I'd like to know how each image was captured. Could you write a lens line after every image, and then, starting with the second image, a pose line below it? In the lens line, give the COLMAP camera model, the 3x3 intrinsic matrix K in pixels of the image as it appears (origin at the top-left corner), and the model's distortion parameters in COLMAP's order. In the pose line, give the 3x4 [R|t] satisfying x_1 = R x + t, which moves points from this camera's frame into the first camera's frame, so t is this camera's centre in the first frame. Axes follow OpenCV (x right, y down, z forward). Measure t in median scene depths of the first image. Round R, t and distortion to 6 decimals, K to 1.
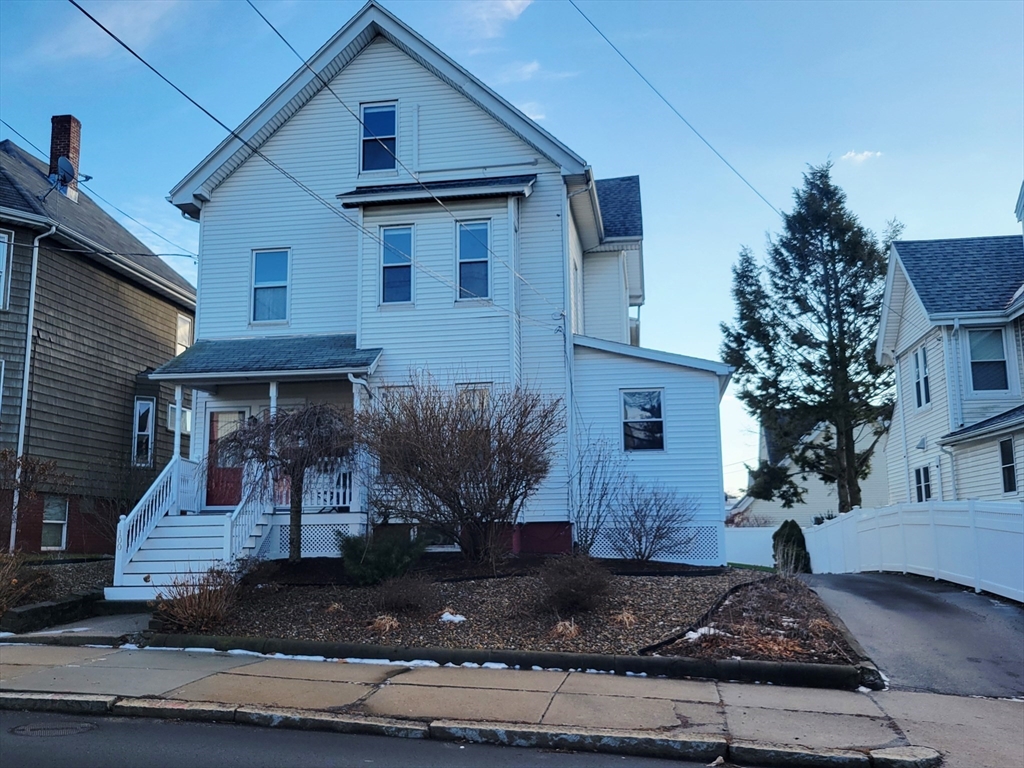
lens RADIAL K [[943.5, 0, 511.4], [0, 943.5, 417.1], [0, 0, 1]] dist [0.011281, 0.006720]
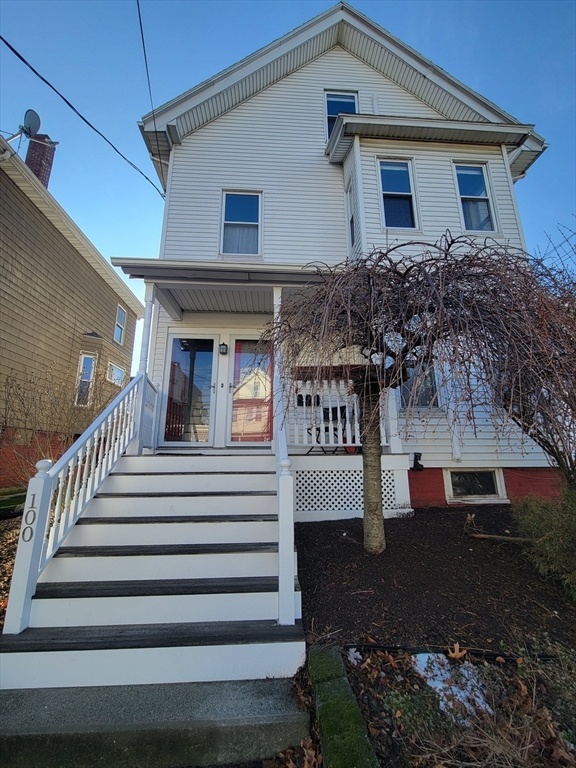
lens RADIAL K [[313.3, 0, 288.0], [0, 313.3, 384.0], [0, 0, 1]] dist [-0.002404, -0.000266]
pose [[0.975858, 0.052650, 0.211965, -0.269219], [-0.035242, 0.995750, -0.085085, 0.060882], [-0.215544, 0.075560, 0.973566, 0.674834]]
